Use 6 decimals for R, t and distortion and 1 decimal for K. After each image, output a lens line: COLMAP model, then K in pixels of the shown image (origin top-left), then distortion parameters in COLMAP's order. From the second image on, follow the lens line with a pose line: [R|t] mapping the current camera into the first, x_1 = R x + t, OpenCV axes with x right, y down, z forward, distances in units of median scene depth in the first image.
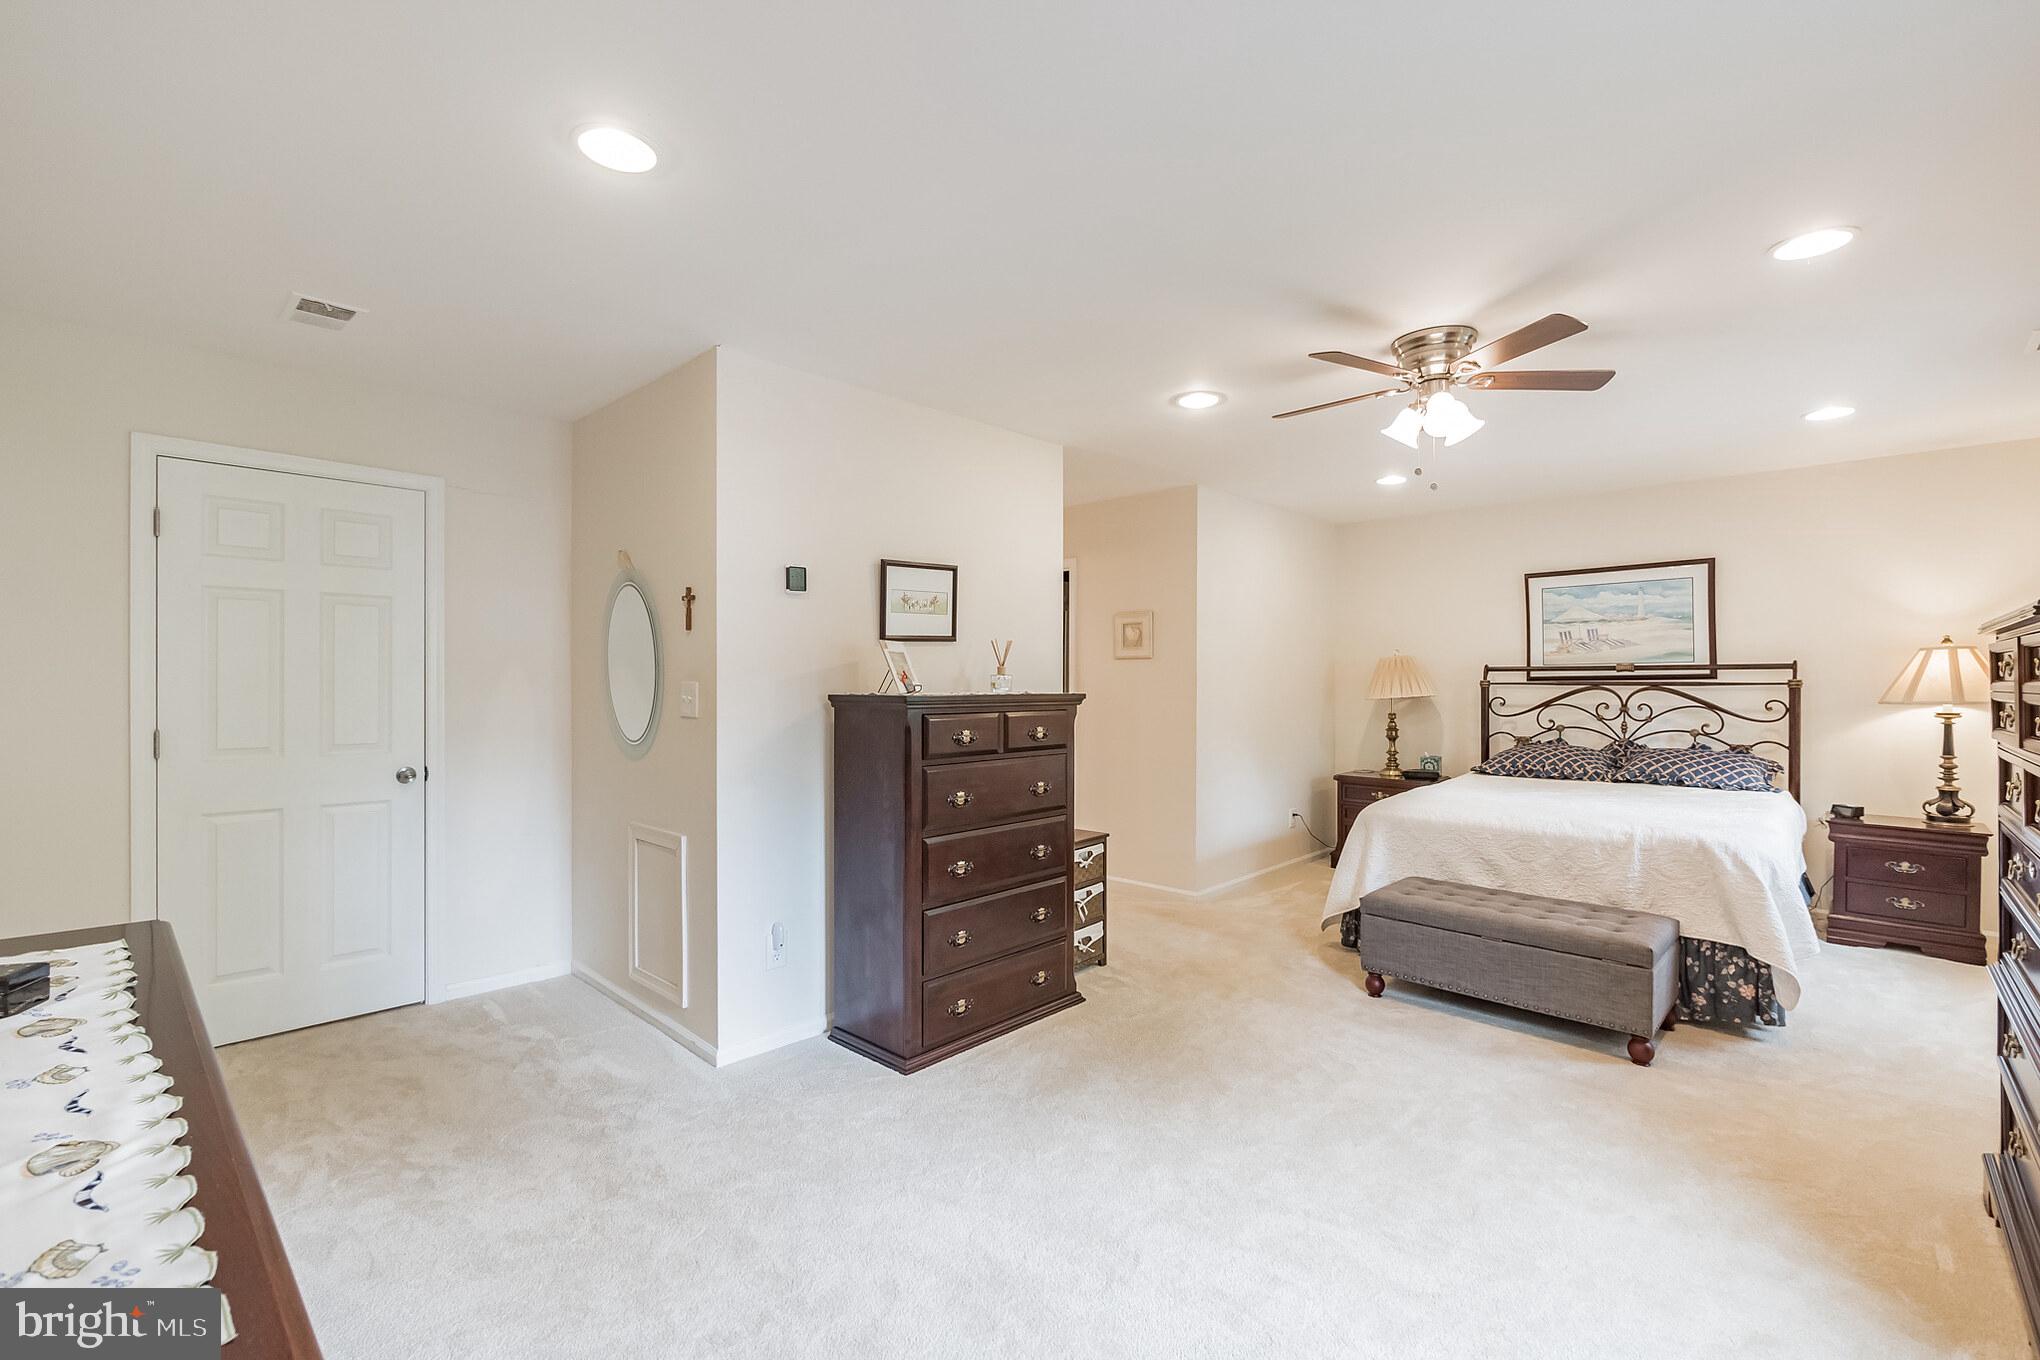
lens RADIAL K [[871.0, 0, 1002.8], [0, 871.0, 674.9], [0, 0, 1]] dist [0.002992, 0.000599]
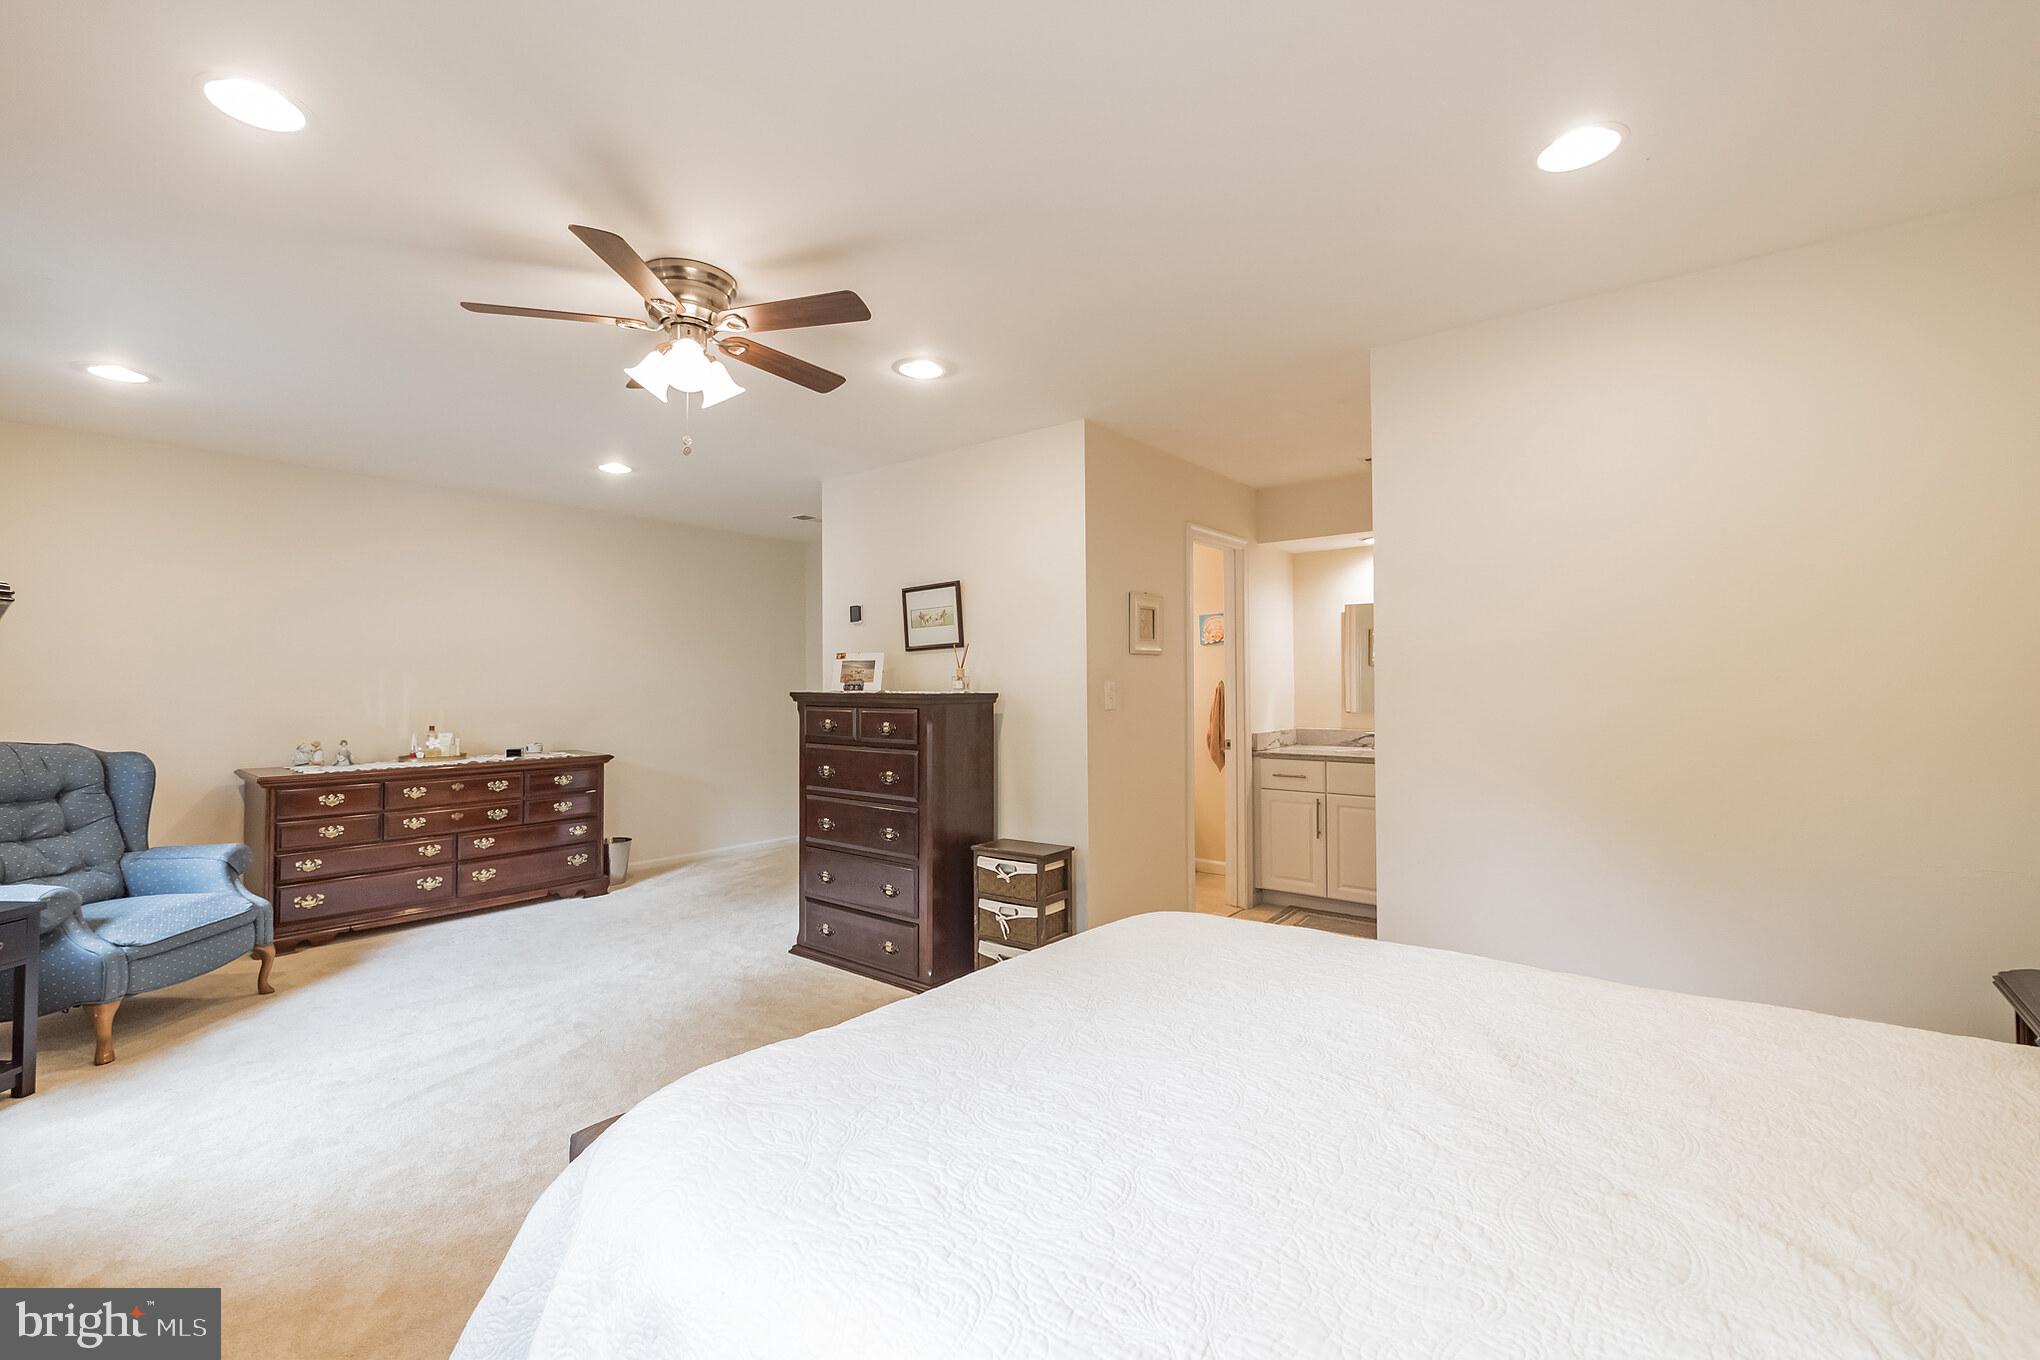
lens RADIAL K [[871.0, 0, 1002.8], [0, 871.0, 674.9], [0, 0, 1]] dist [0.002992, 0.000599]
pose [[0.067278, -0.017731, -0.997577, 1.140896], [0.003263, 0.999841, -0.017551, 0.018114], [0.997729, -0.002074, 0.067325, 1.043090]]
